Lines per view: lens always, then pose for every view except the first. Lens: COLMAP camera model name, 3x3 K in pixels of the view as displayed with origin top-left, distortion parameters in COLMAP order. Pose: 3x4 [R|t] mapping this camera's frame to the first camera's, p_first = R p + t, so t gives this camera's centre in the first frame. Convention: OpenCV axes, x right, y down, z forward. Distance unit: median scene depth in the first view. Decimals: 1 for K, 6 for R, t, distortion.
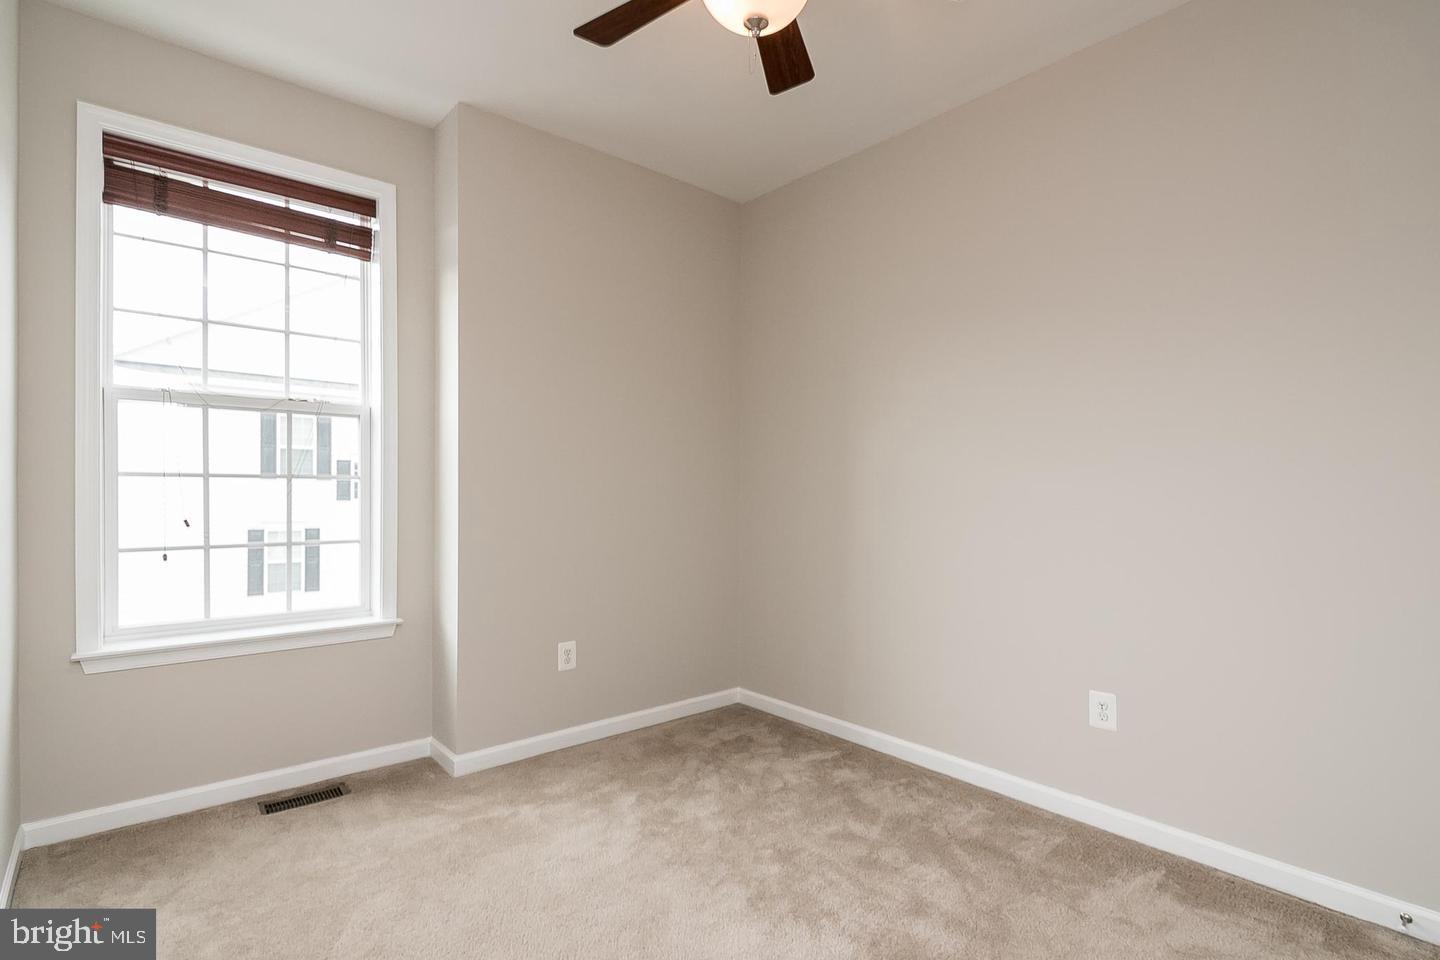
lens RADIAL K [[708.9, 0, 730.0], [0, 708.9, 493.7], [0, 0, 1]] dist [0.020817, -0.012516]
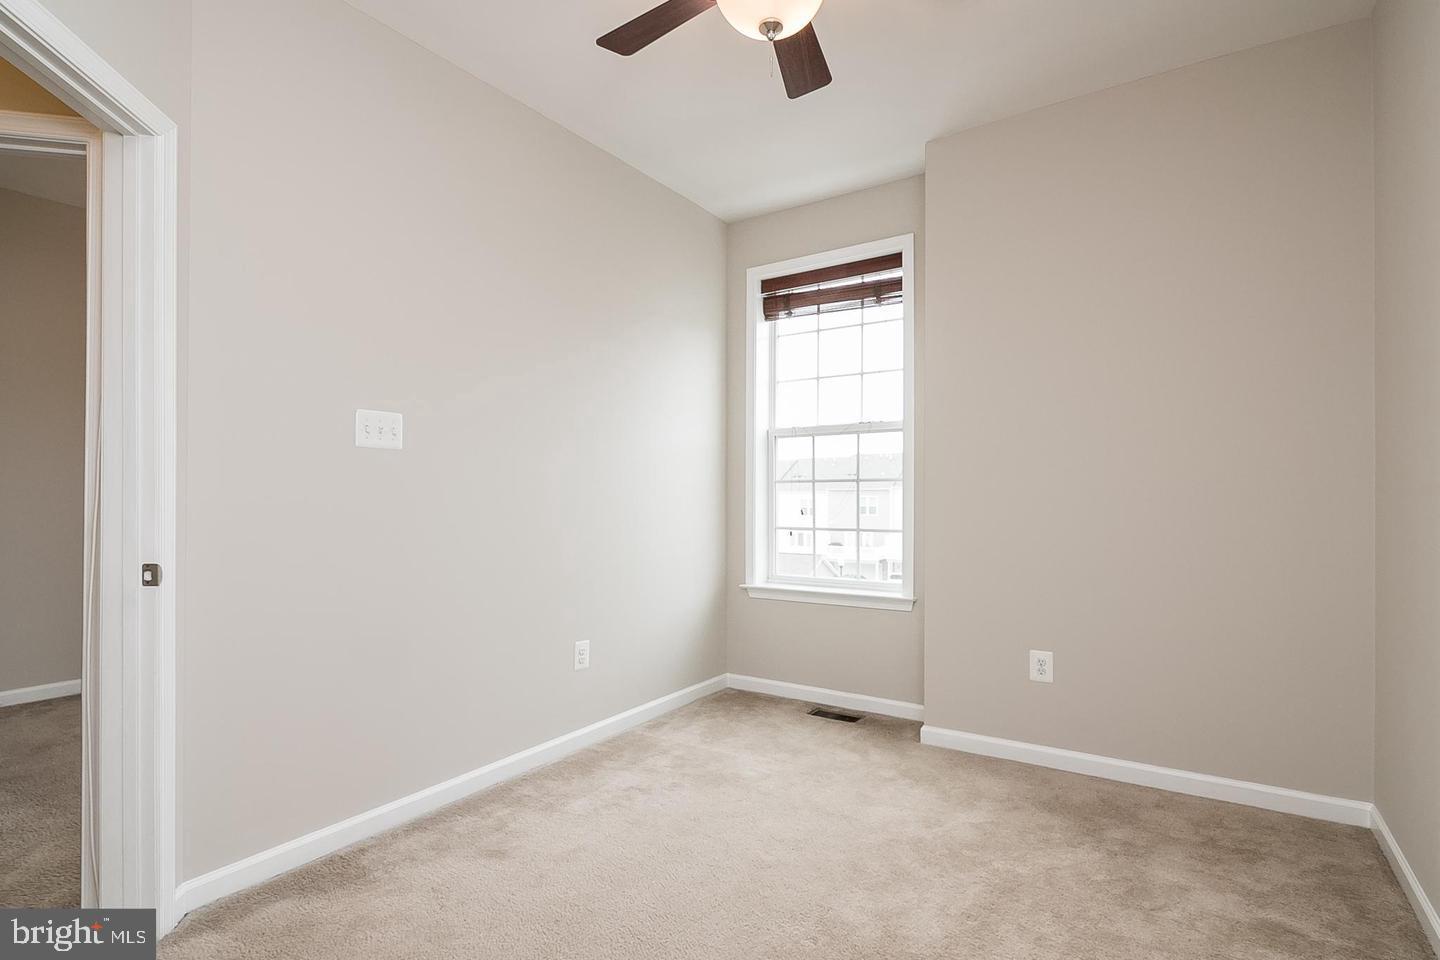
lens RADIAL K [[708.9, 0, 730.0], [0, 708.9, 493.7], [0, 0, 1]] dist [0.020817, -0.012516]
pose [[0.263006, -0.010815, -0.964733, 0.647628], [0.002714, 0.999942, -0.010470, 0.015971], [0.964790, 0.000135, 0.263020, 0.431744]]
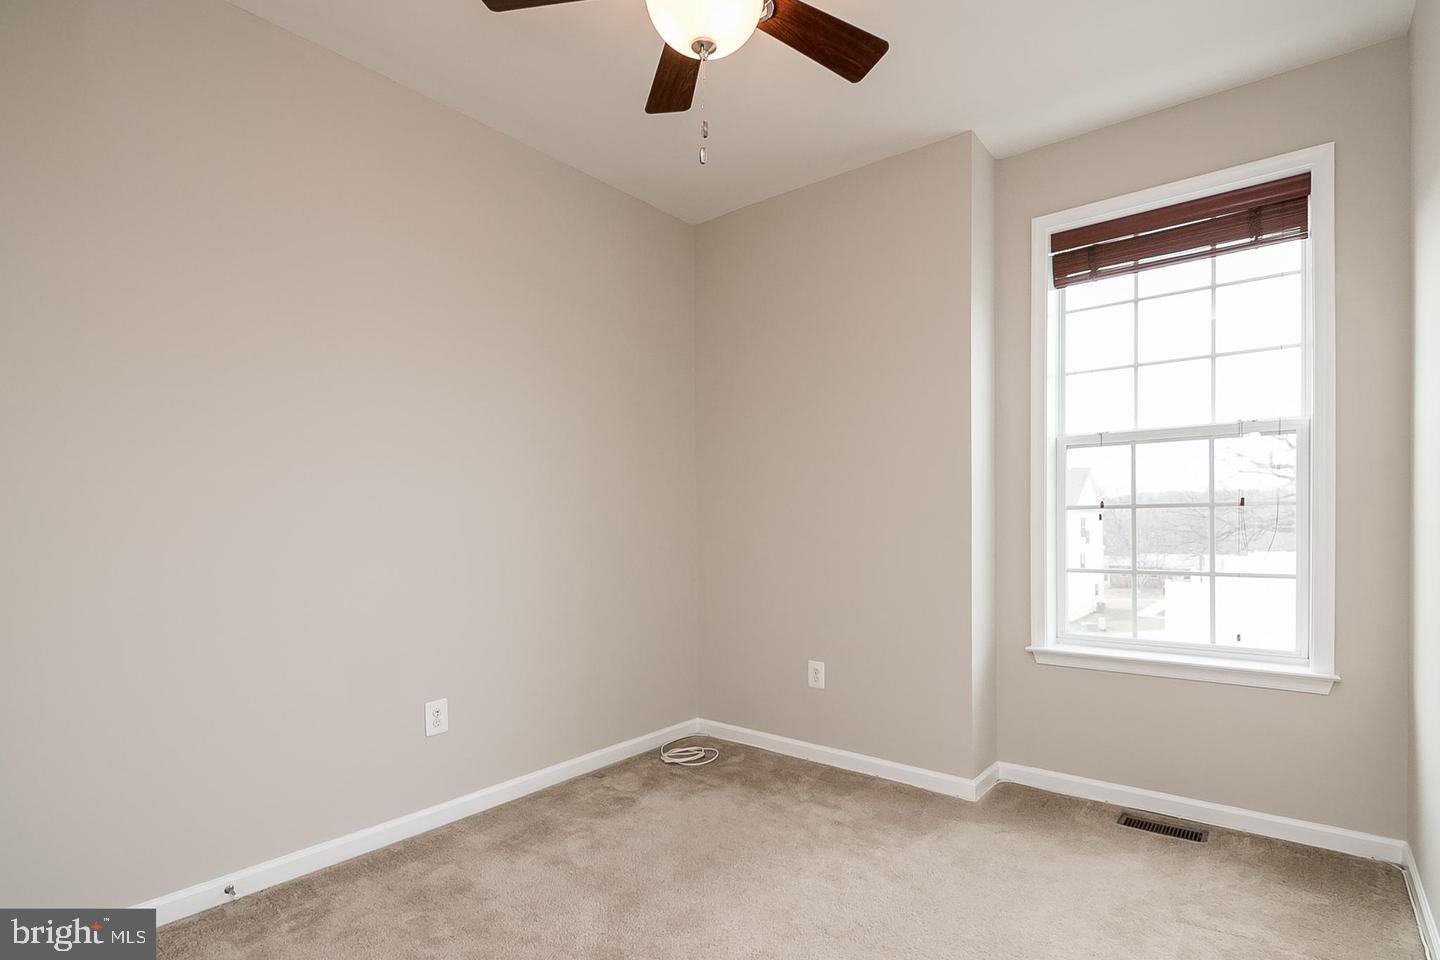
lens RADIAL K [[708.6, 0, 721.5], [0, 708.6, 535.3], [0, 0, 1]] dist [0.020111, -0.031000]
pose [[0.171031, 0.008970, -0.985225, 0.224734], [0.010706, 0.999883, 0.010962, 0.000128], [0.985207, -0.012423, 0.170915, 0.190764]]
